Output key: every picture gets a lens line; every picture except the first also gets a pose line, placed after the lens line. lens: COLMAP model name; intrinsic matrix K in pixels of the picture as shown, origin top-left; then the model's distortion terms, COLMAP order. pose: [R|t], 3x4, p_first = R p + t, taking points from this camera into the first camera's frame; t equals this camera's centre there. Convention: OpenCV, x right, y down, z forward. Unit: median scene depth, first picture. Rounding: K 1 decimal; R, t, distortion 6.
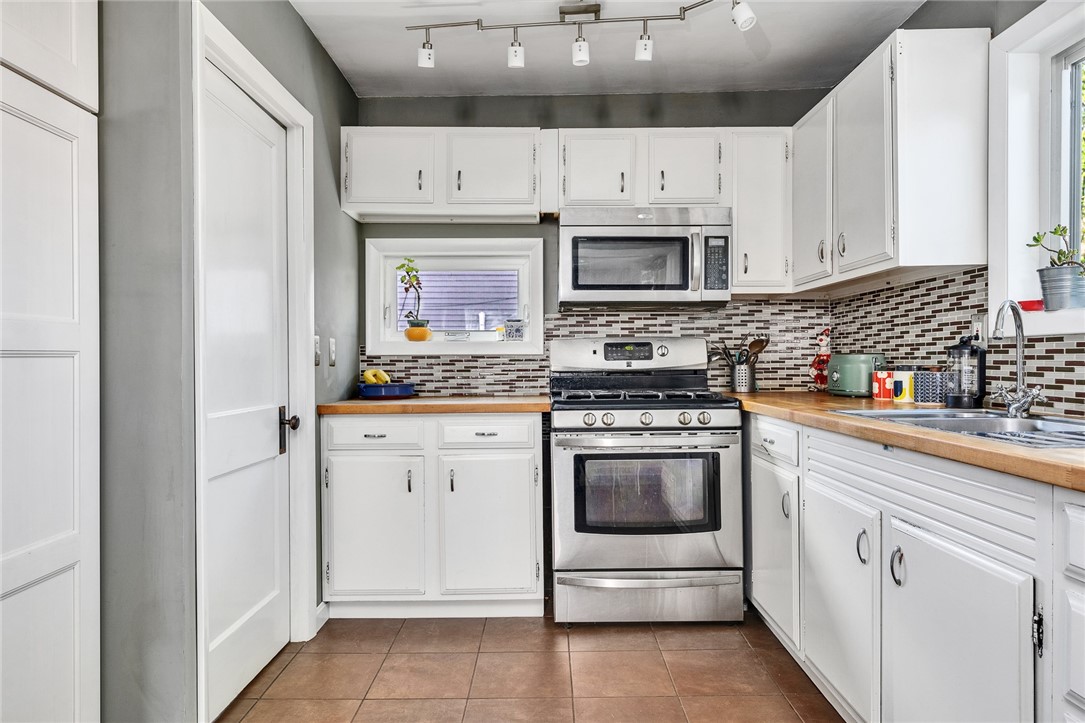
lens RADIAL K [[681.1, 0, 539.7], [0, 681.1, 366.7], [0, 0, 1]] dist [-0.007394, 0.002050]
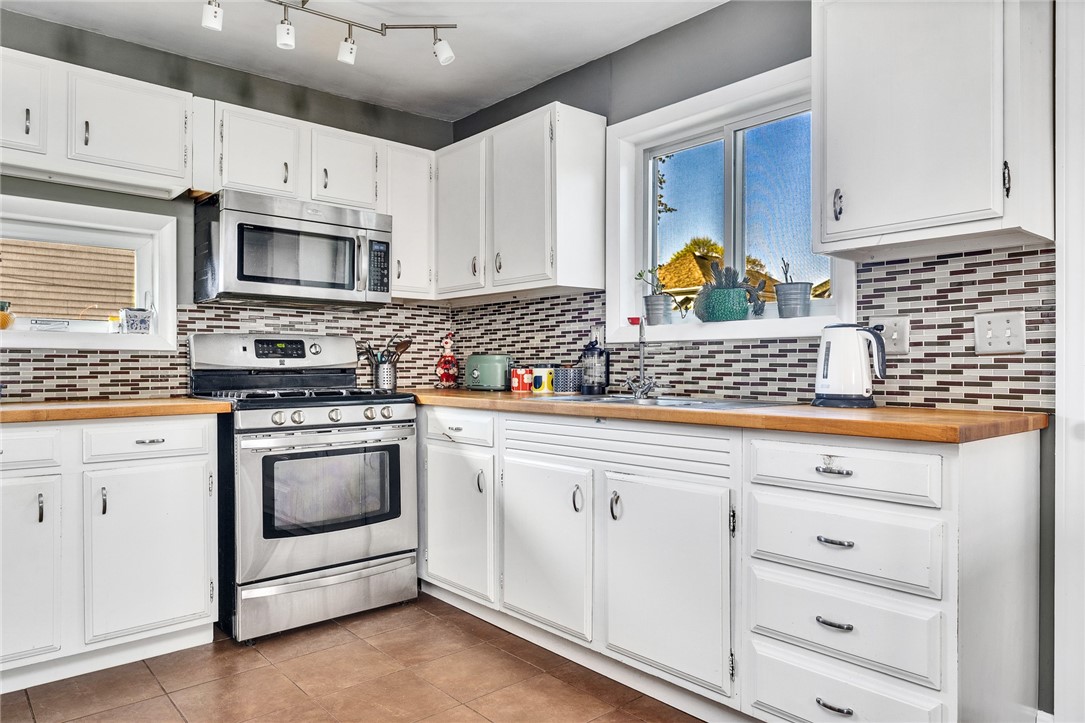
lens RADIAL K [[716.5, 0, 539.9], [0, 716.5, 365.7], [0, 0, 1]] dist [0.002535, -0.000780]
pose [[0.750785, 0.006293, 0.660517, -0.306112], [0.000391, 0.999950, -0.009972, 0.013368], [-0.660547, 0.007745, 0.750745, 0.003817]]
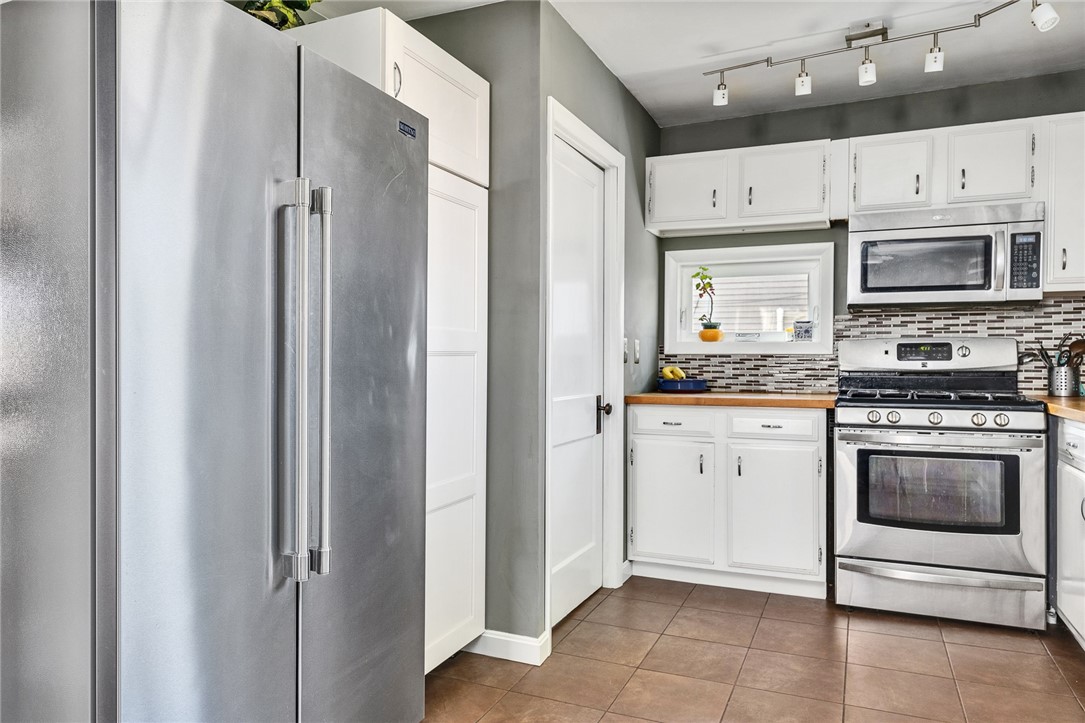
lens RADIAL K [[716.5, 0, 540.4], [0, 716.5, 365.9], [0, 0, 1]] dist [0.002535, -0.000780]
pose [[0.916585, 0.012197, -0.399654, 0.041263], [-0.011234, 0.999926, 0.004751, -0.000500], [0.399683, 0.000135, 0.916654, -0.219529]]
